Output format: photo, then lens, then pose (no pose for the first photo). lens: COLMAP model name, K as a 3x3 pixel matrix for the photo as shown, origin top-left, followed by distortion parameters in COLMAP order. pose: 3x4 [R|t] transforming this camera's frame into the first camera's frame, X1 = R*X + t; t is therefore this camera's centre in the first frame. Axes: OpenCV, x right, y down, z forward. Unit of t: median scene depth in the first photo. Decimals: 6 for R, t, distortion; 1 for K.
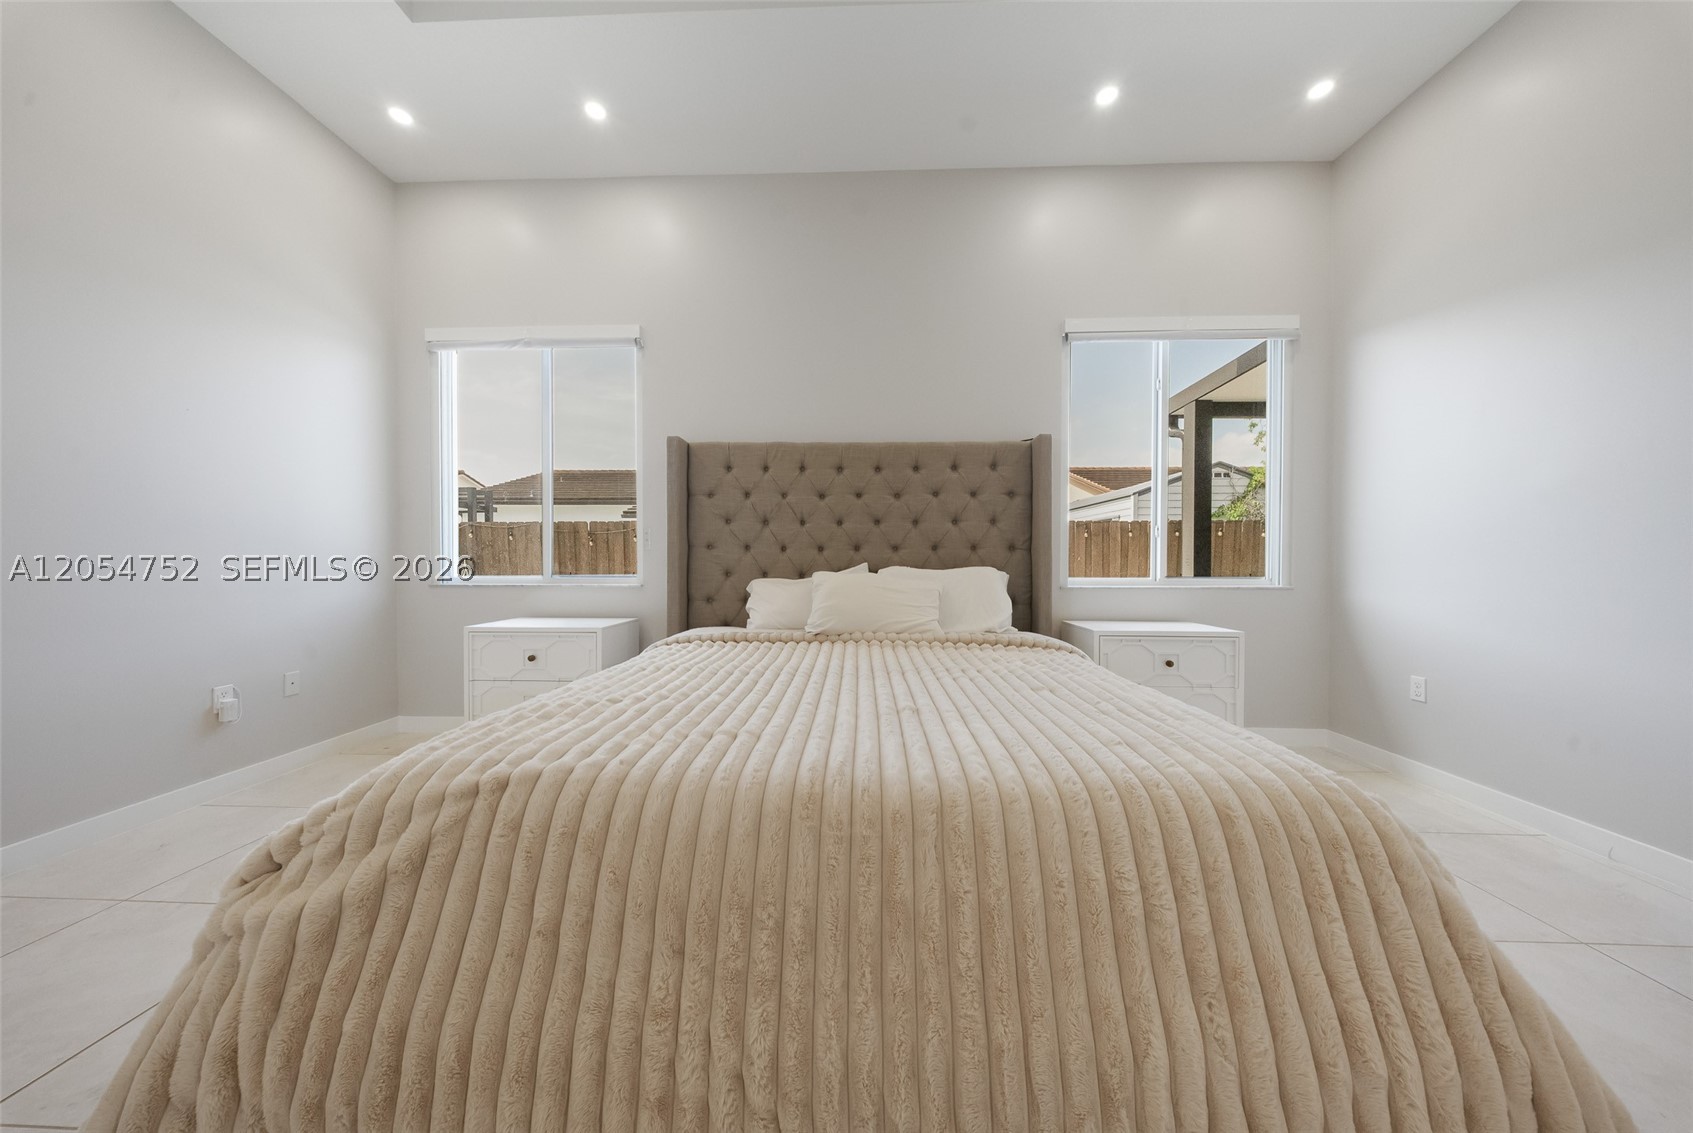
lens RADIAL K [[513.2, 0, 846.5], [0, 513.2, 566.5], [0, 0, 1]] dist [0.000074, -0.000074]
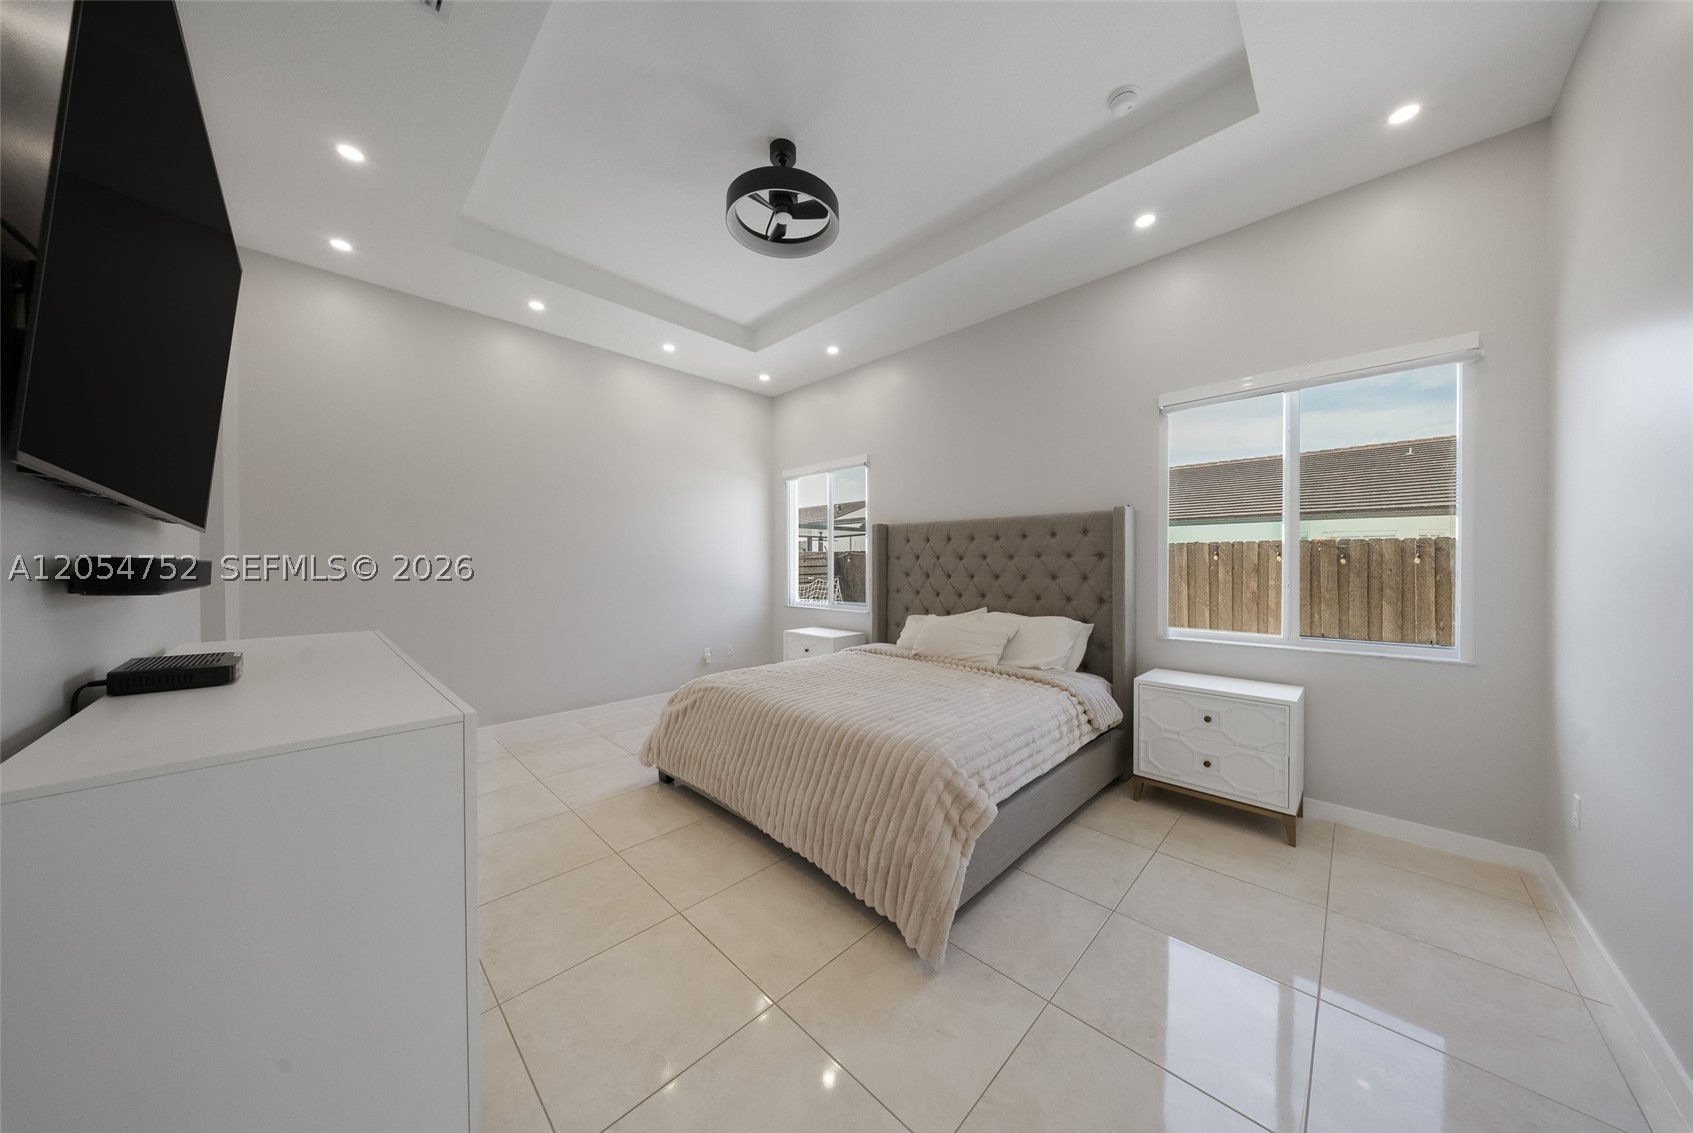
lens RADIAL K [[519.2, 0, 846.5], [0, 519.2, 566.5], [0, 0, 1]] dist [-0.000397, -0.000068]
pose [[0.742099, -0.000649, -0.670290, 0.684096], [-0.002806, 0.999988, -0.004074, -0.108220], [0.670285, 0.004904, 0.742088, -0.279900]]
